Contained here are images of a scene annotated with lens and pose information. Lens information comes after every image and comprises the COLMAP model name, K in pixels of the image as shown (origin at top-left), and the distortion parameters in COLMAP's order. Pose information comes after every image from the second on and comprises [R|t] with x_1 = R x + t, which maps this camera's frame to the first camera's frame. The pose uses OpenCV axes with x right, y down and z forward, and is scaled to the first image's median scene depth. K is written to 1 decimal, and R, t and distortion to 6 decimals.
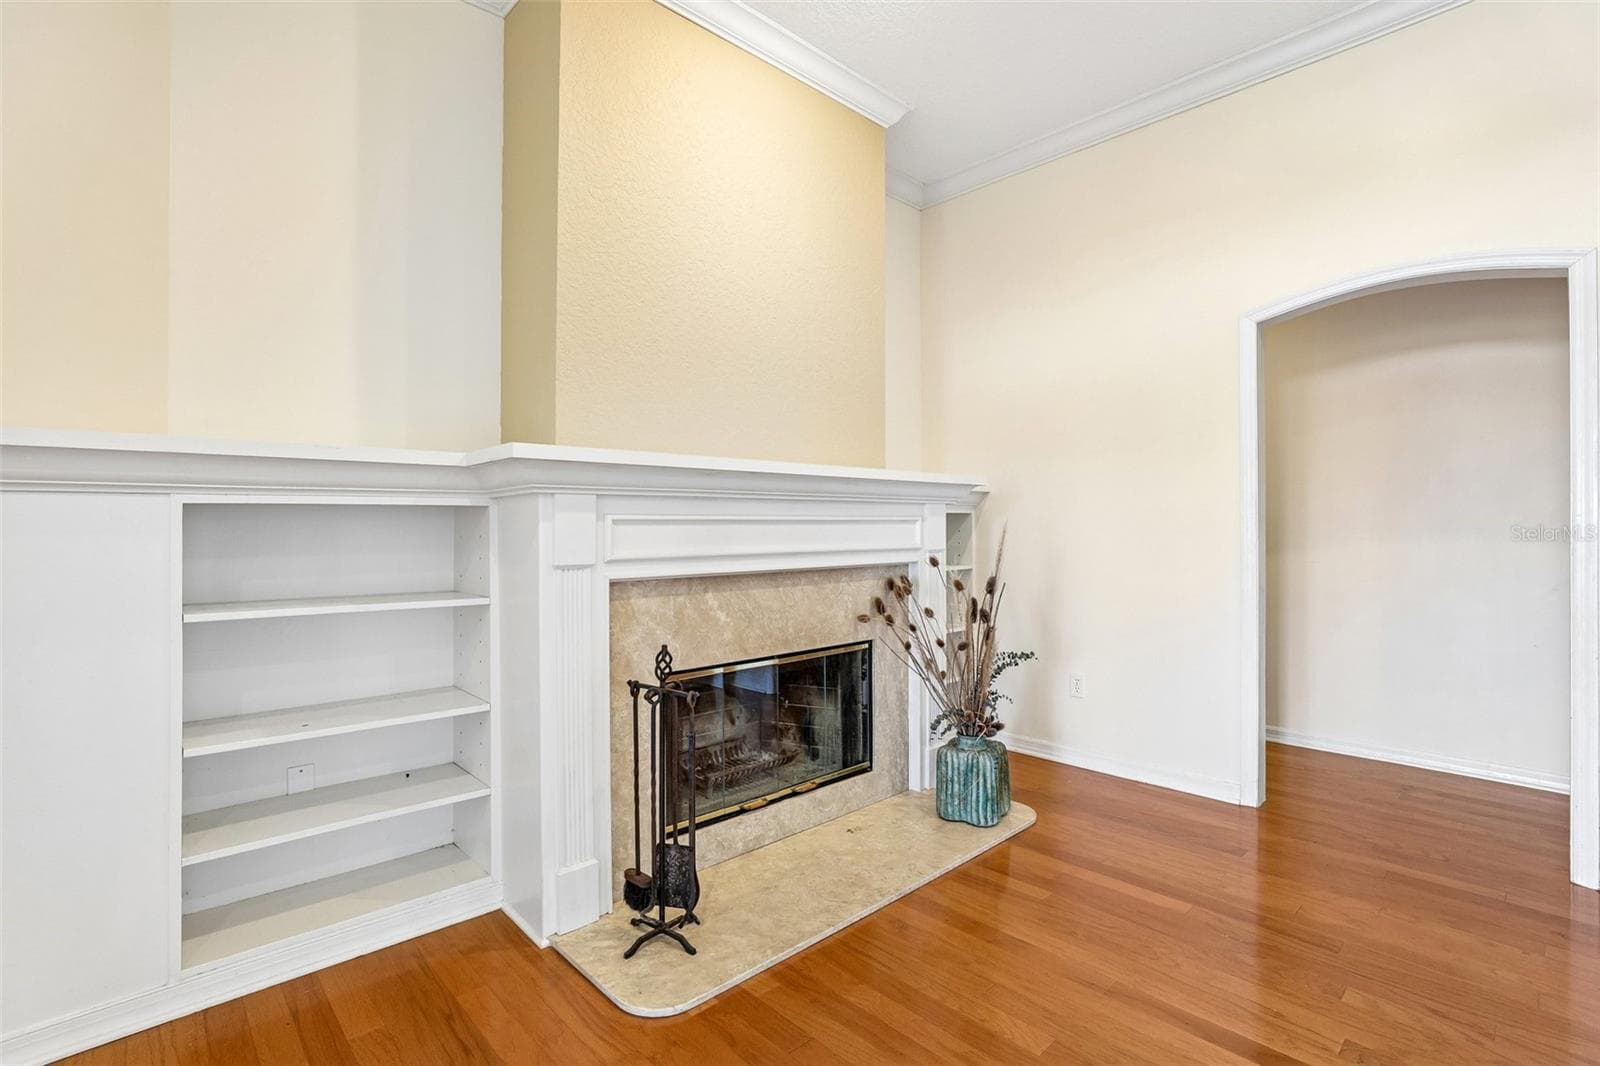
lens RADIAL K [[756.8, 0, 800.4], [0, 756.8, 518.4], [0, 0, 1]] dist [-0.043208, 0.020330]
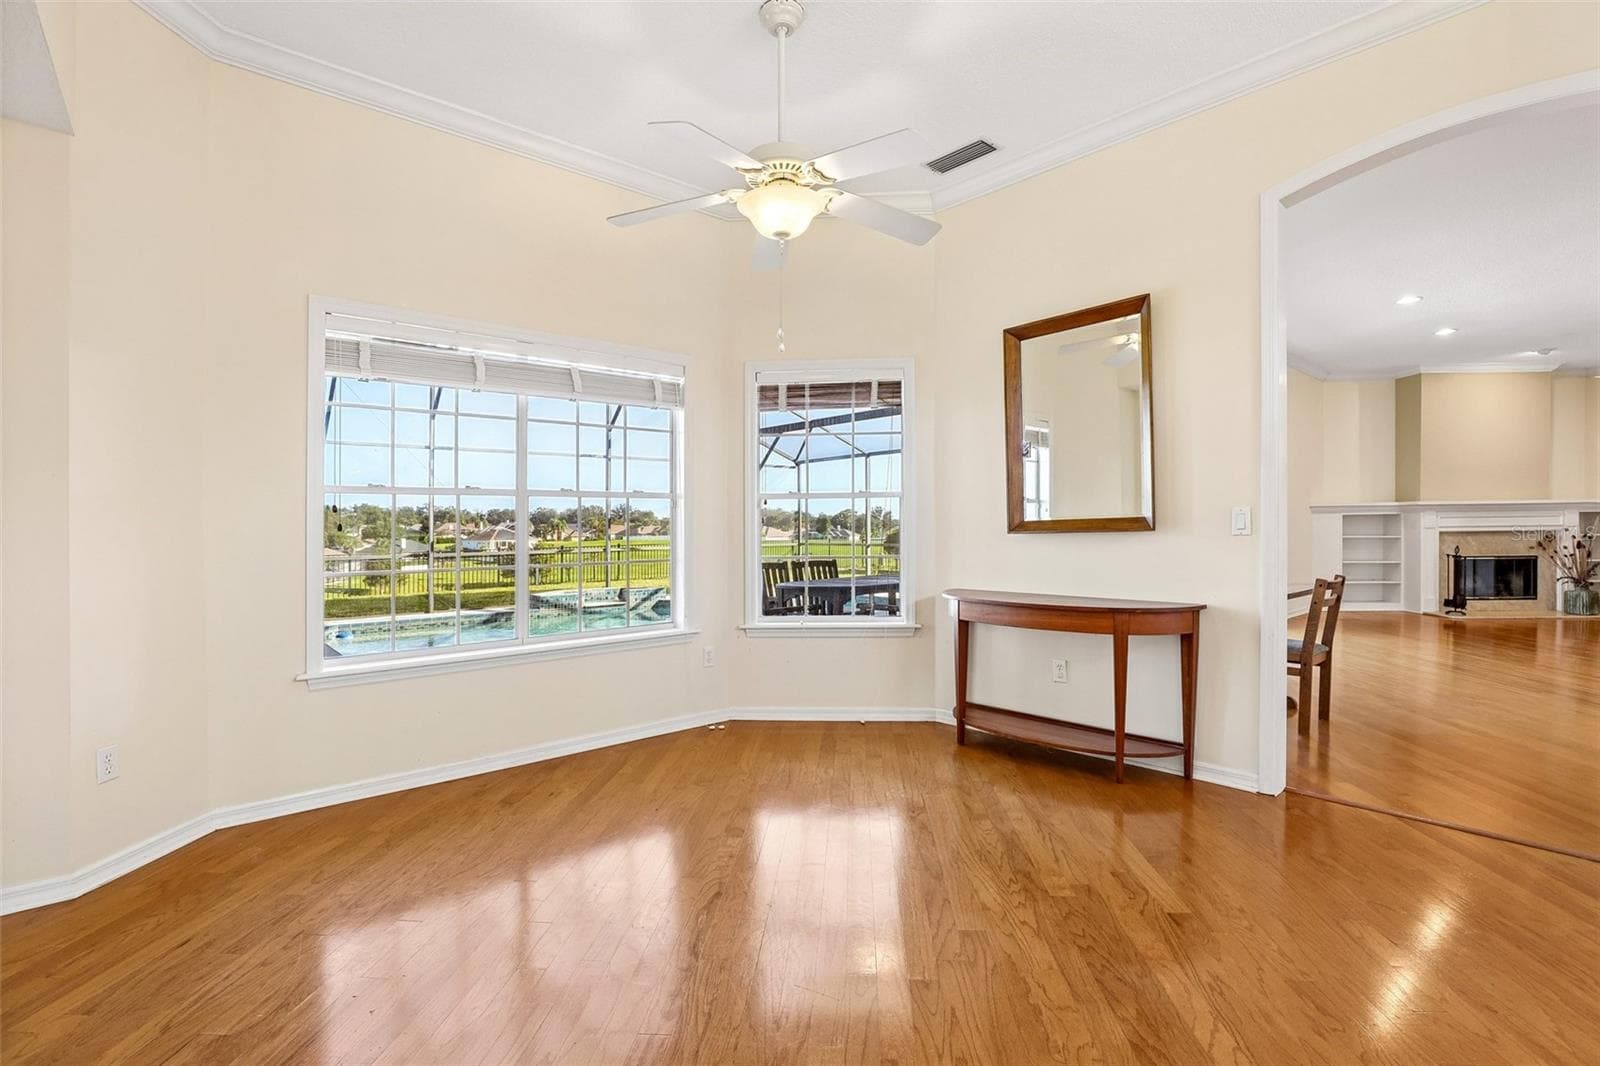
lens RADIAL K [[751.8, 0, 801.8], [0, 751.8, 534.3], [0, 0, 1]] dist [-0.040082, 0.012724]
pose [[0.678060, 0.005746, -0.734984, 0.262126], [0.017242, 0.999570, 0.023721, -0.046938], [0.734804, -0.028757, 0.677669, -3.307047]]
